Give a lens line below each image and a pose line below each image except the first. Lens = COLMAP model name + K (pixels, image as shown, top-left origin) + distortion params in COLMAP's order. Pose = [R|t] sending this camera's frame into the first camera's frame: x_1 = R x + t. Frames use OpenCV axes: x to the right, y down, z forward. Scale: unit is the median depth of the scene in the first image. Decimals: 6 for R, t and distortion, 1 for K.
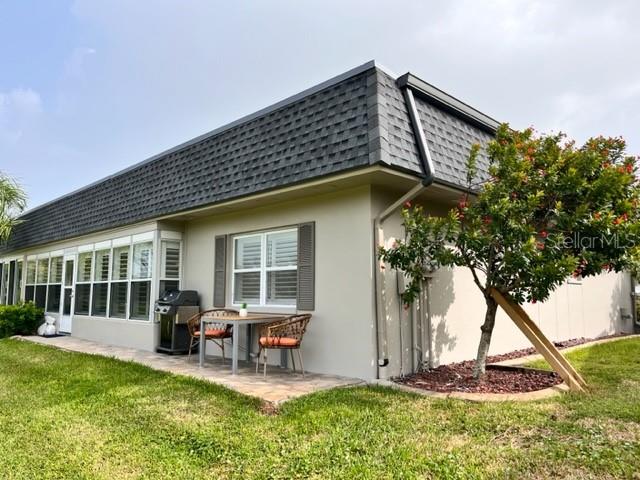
lens RADIAL K [[486.4, 0, 318.2], [0, 486.4, 241.8], [0, 0, 1]] dist [0.067978, -0.096979]
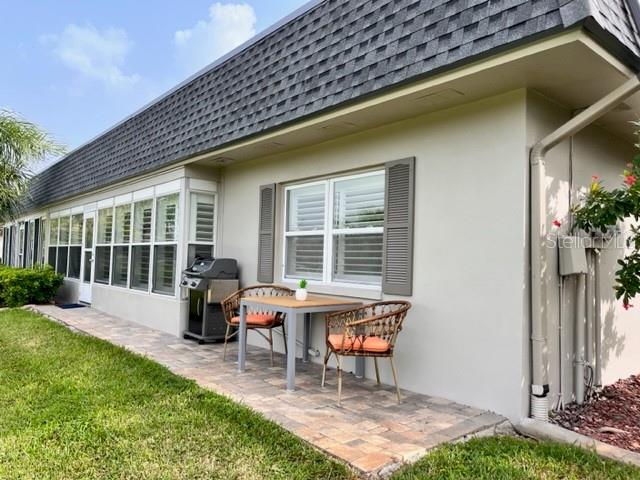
lens RADIAL K [[486.4, 0, 318.2], [0, 486.4, 241.8], [0, 0, 1]] dist [0.067978, -0.096979]
pose [[0.996417, 0.020889, -0.081956, -0.068711], [-0.015316, 0.997564, 0.068054, 0.023215], [0.083178, -0.066555, 0.994310, 0.299588]]
